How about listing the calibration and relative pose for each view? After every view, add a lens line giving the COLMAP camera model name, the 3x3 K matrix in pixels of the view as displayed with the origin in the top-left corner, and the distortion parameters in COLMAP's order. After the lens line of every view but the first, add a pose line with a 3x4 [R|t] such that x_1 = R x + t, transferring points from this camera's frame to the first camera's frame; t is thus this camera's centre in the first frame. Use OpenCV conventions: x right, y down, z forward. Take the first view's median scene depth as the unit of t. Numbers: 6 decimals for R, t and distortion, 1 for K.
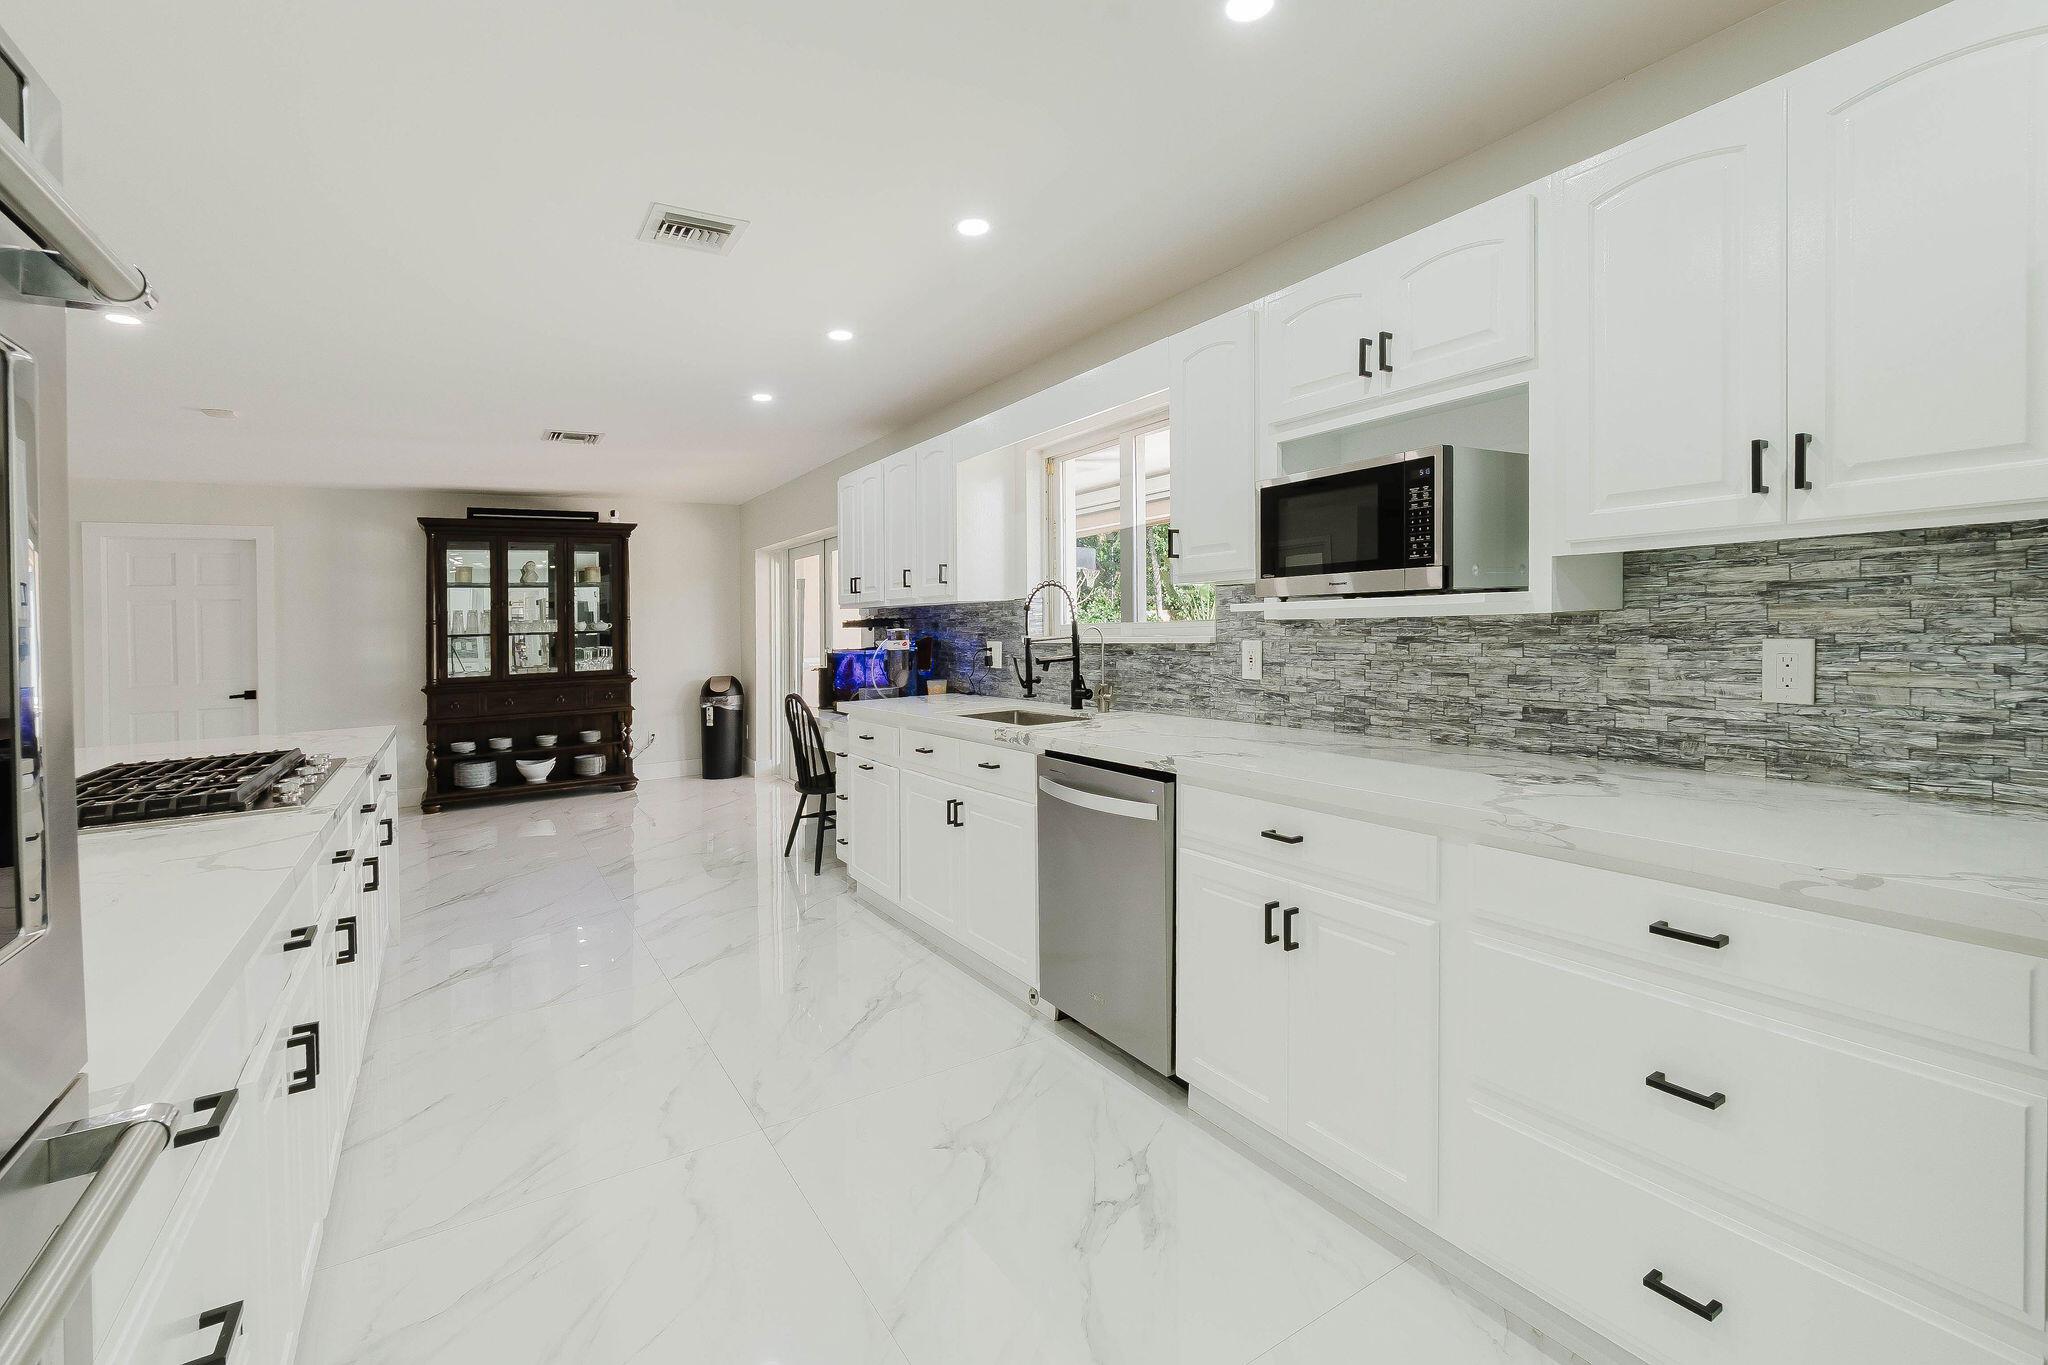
lens RADIAL K [[878.4, 0, 1022.3], [0, 878.4, 645.0], [0, 0, 1]] dist [-0.007912, 0.000640]
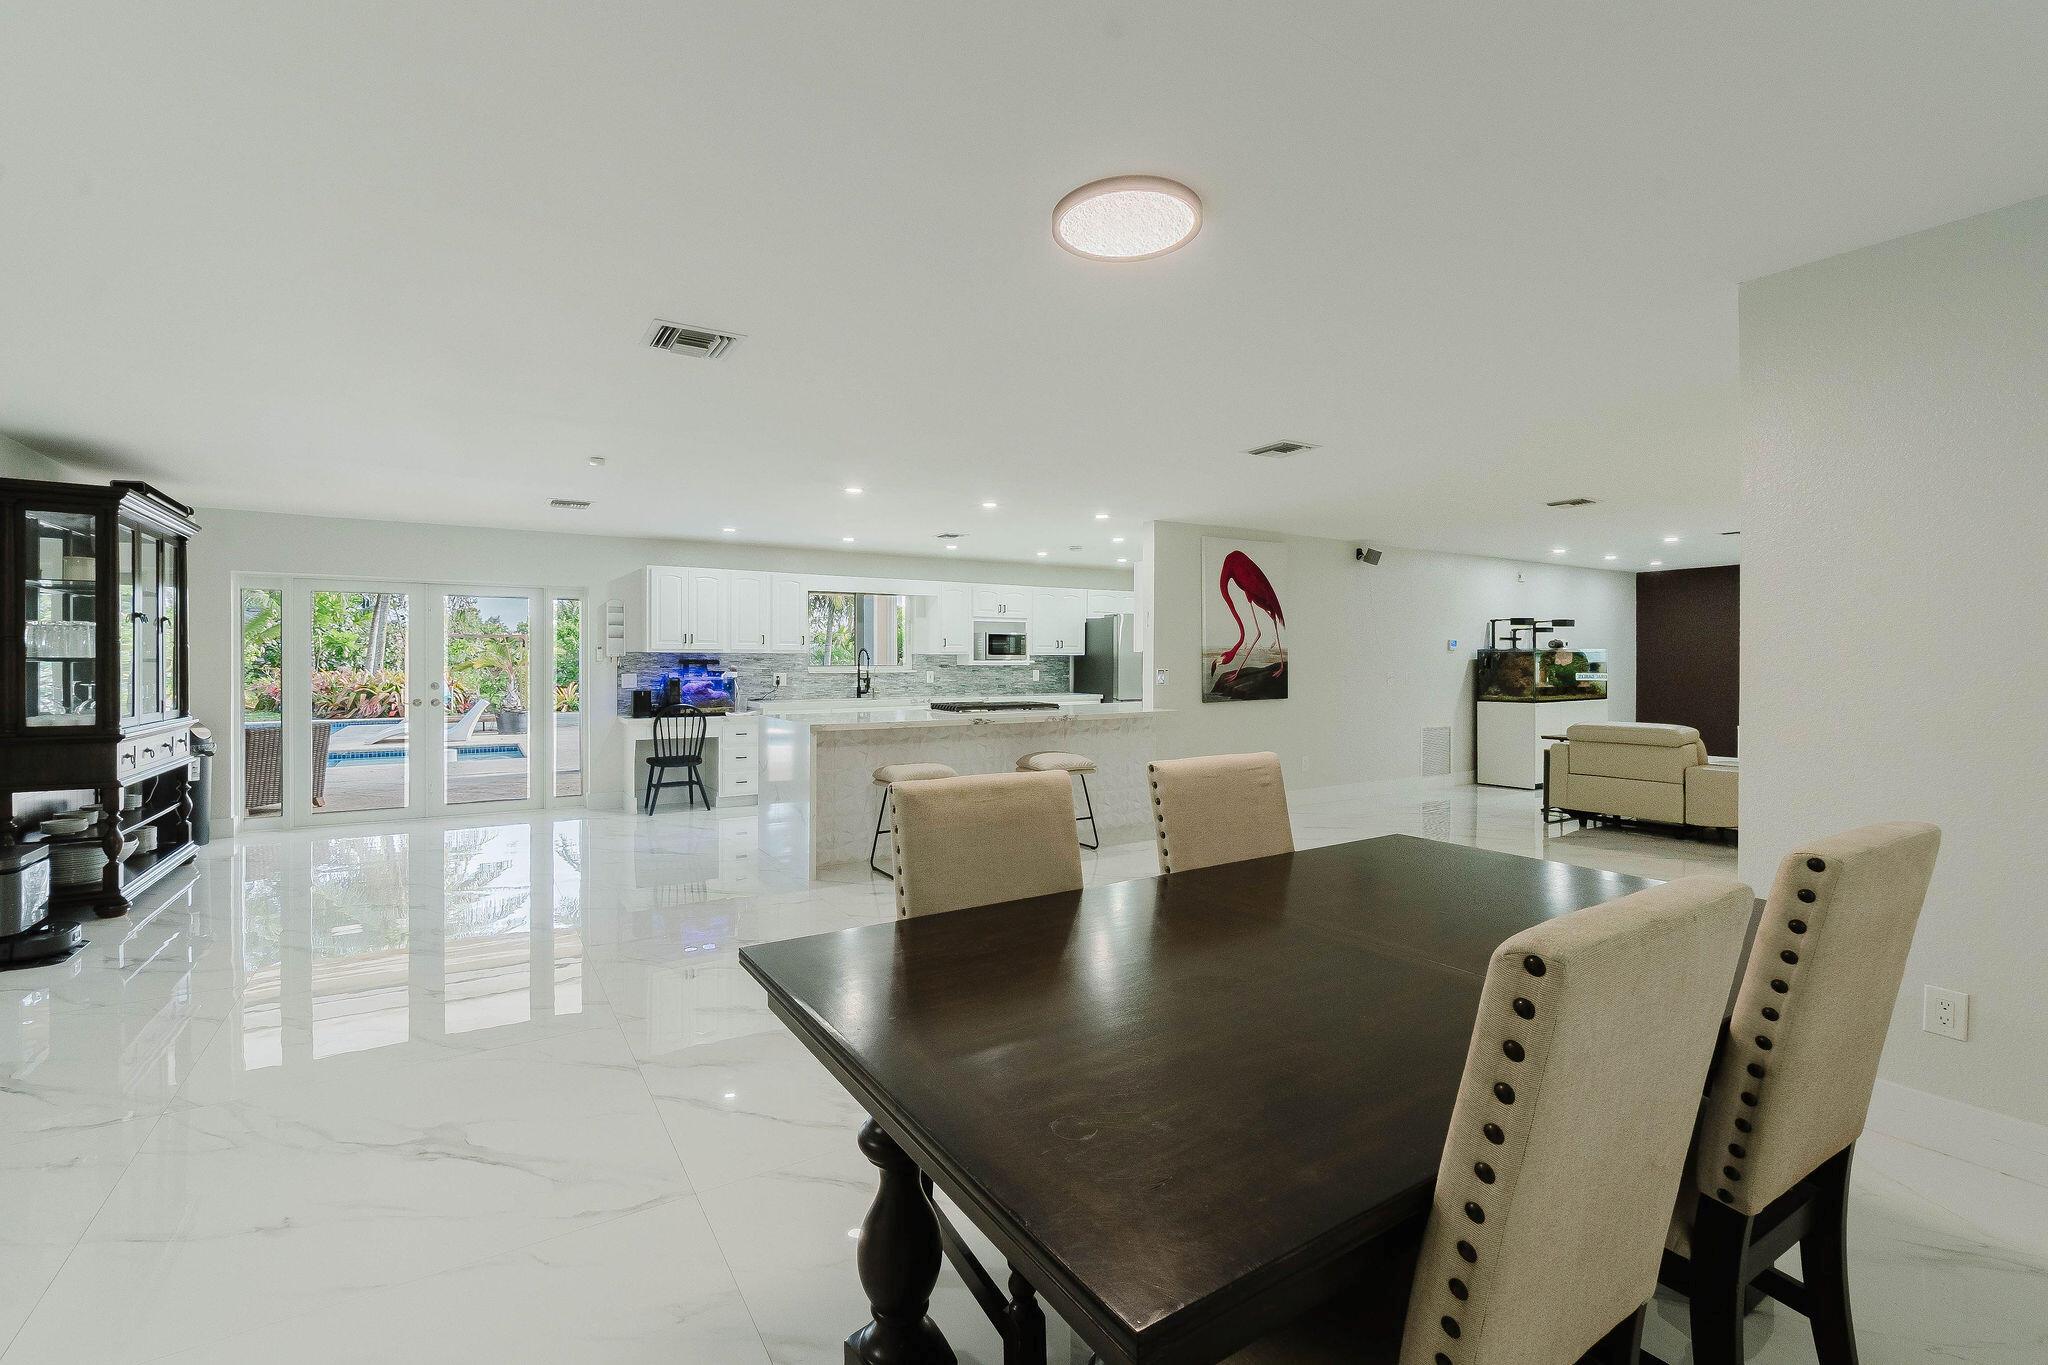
lens RADIAL K [[878.4, 0, 1022.3], [0, 878.4, 645.0], [0, 0, 1]] dist [-0.007912, 0.000640]
pose [[0.028689, 0.049264, 0.998374, -3.280225], [0.025931, 0.998412, -0.050011, 0.076938], [-0.999252, 0.027324, 0.027366, 0.588849]]
